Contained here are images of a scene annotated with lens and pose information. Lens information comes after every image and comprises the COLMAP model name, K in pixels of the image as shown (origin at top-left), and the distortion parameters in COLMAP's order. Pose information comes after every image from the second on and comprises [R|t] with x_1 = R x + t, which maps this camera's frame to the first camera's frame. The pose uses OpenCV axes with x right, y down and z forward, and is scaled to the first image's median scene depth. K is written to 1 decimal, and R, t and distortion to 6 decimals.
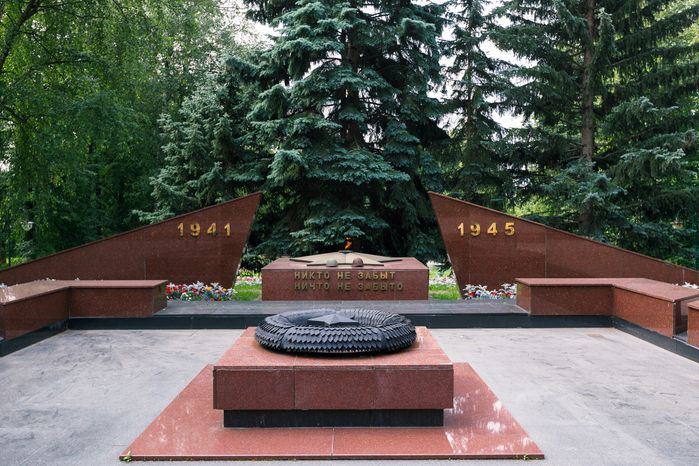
lens RADIAL K [[662.0, 0, 349.5], [0, 662.0, 233.0], [0, 0, 1]] dist [-0.091224, -0.000784]
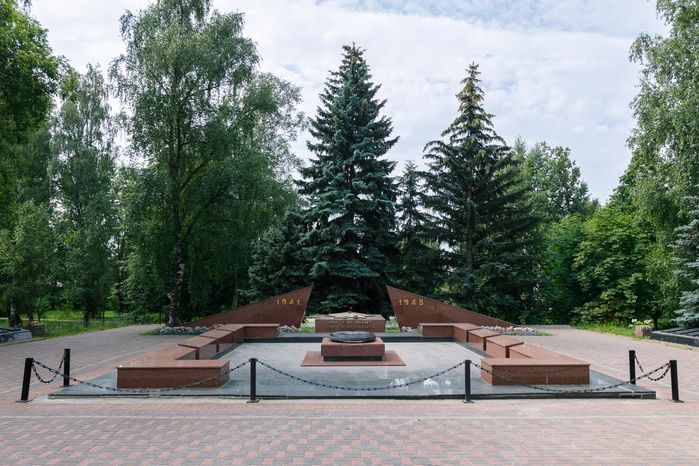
lens RADIAL K [[446.8, 0, 348.8], [0, 446.8, 263.1], [0, 0, 1]] dist [0.000338, 0.000019]
pose [[0.999917, 0.004496, 0.012045, -0.019489], [-0.003567, 0.997095, -0.076085, -0.014944], [-0.012353, 0.076036, 0.997029, -0.359226]]
